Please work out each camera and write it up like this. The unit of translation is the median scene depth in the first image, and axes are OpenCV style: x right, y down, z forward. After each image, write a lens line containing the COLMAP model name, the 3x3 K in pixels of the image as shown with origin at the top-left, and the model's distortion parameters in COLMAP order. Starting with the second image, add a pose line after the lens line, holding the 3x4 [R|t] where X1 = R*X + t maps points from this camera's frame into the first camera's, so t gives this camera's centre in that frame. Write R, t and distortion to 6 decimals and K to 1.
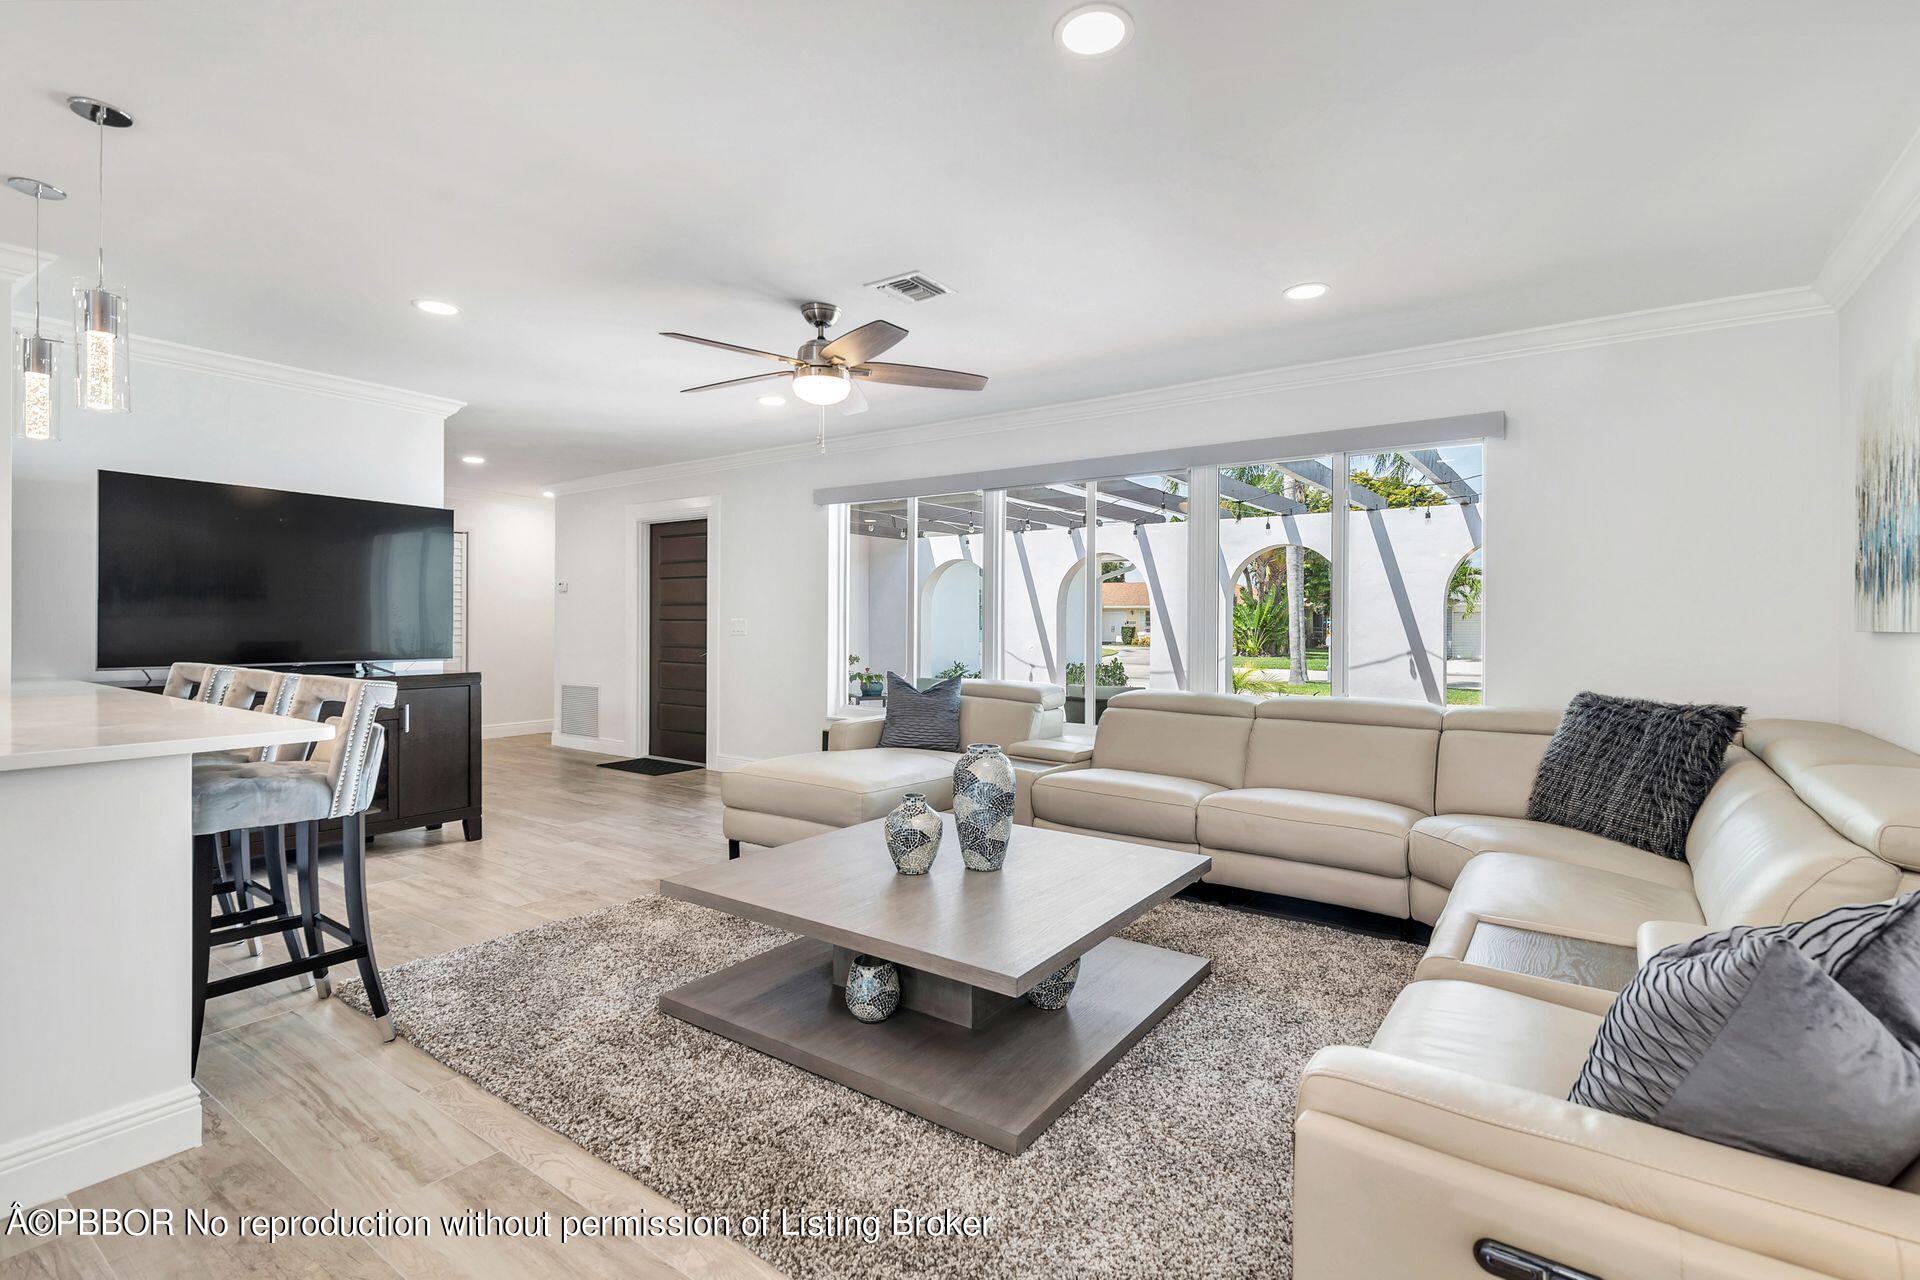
lens RADIAL K [[911.1, 0, 955.2], [0, 911.1, 625.0], [0, 0, 1]] dist [0.000348, -0.000054]
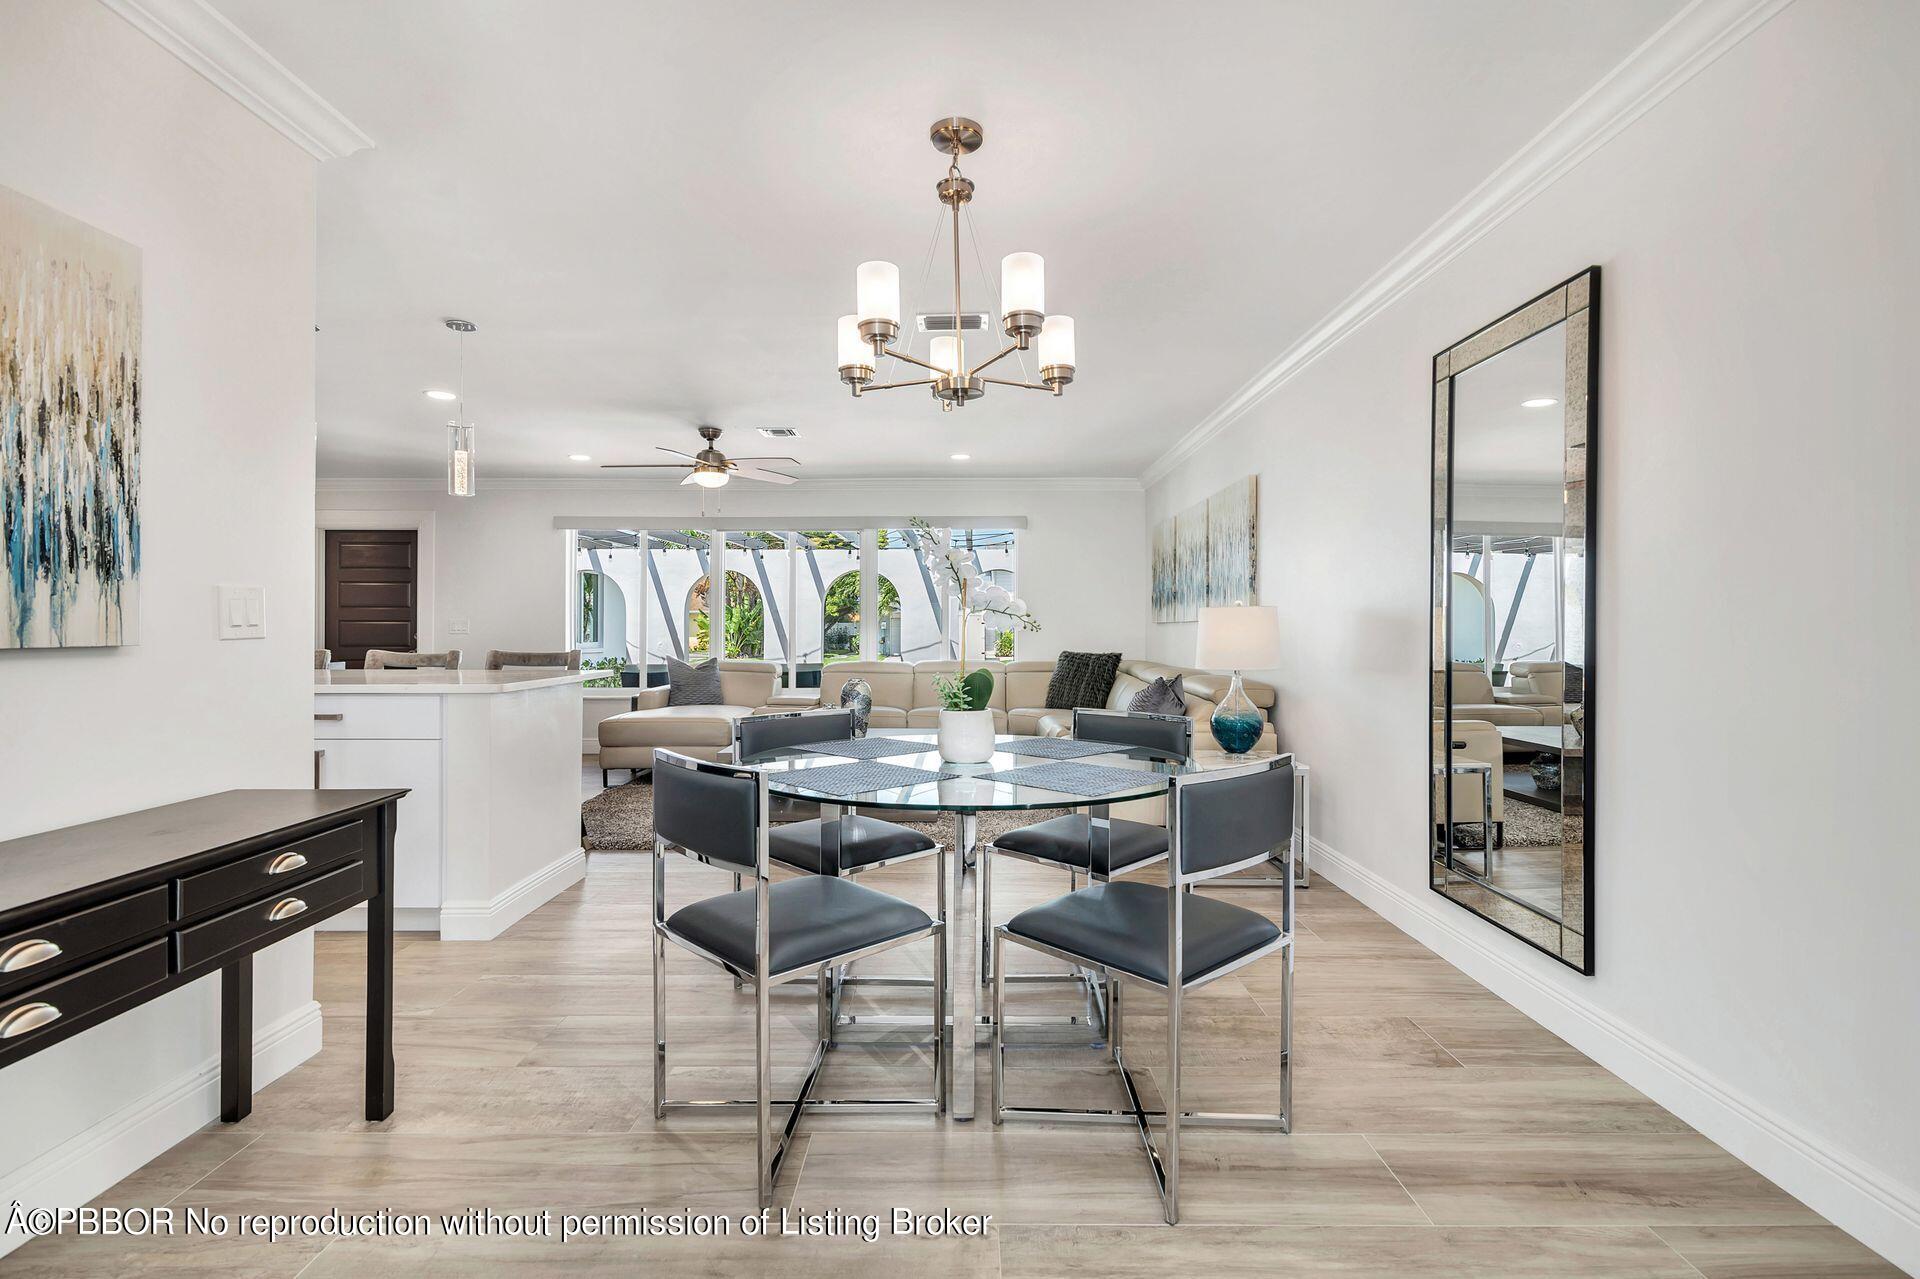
lens RADIAL K [[911.1, 0, 963.9], [0, 911.1, 645.1], [0, 0, 1]] dist [0.000348, -0.000054]
pose [[0.816853, -0.013501, 0.576689, -0.785088], [0.005133, 0.999857, 0.016137, 0.022007], [-0.576824, -0.010222, 0.816805, -0.668389]]
